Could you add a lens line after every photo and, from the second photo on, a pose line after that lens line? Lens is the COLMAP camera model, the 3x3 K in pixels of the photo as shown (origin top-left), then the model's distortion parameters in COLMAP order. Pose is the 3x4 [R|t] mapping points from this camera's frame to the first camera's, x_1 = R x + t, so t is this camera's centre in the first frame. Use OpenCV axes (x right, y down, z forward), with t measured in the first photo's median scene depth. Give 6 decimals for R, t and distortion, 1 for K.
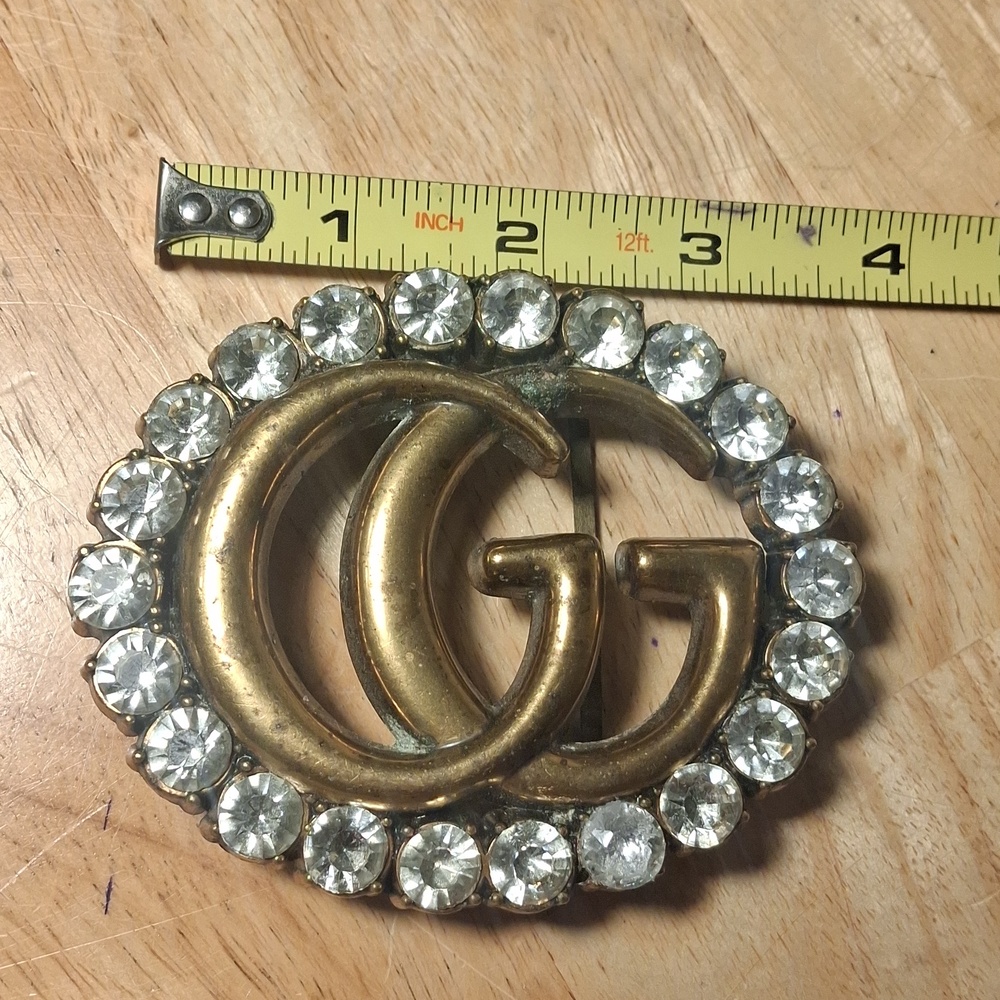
lens RADIAL K [[1574.6, 0, 489.2], [0, 1574.6, 498.9], [0, 0, 1]] dist [0.049983, 0.000000]
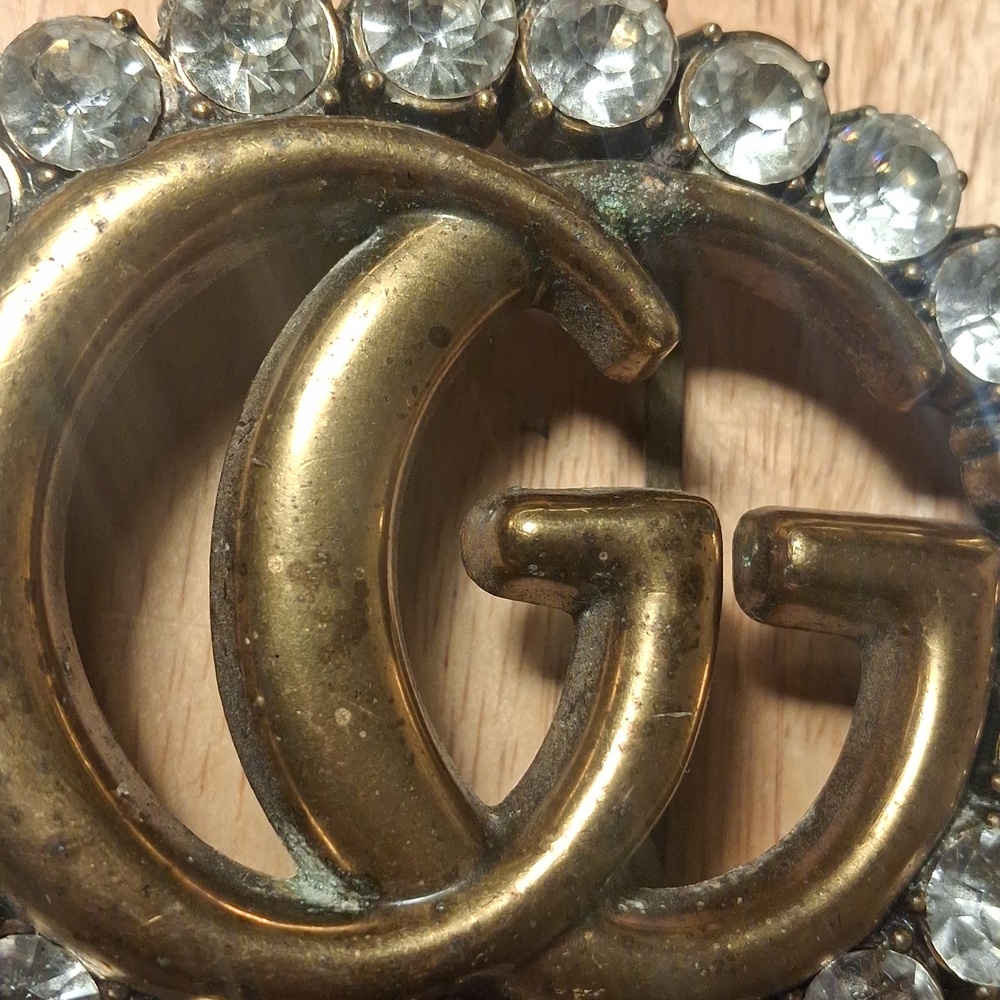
lens RADIAL K [[1574.6, 0, 503.4], [0, 1574.6, 501.4], [0, 0, 1]] dist [0.049983, 0.000000]
pose [[0.992155, 0.083289, 0.093229, -0.050171], [-0.089573, 0.993832, 0.065376, -0.004202], [-0.087209, -0.073214, 0.993496, 0.487522]]
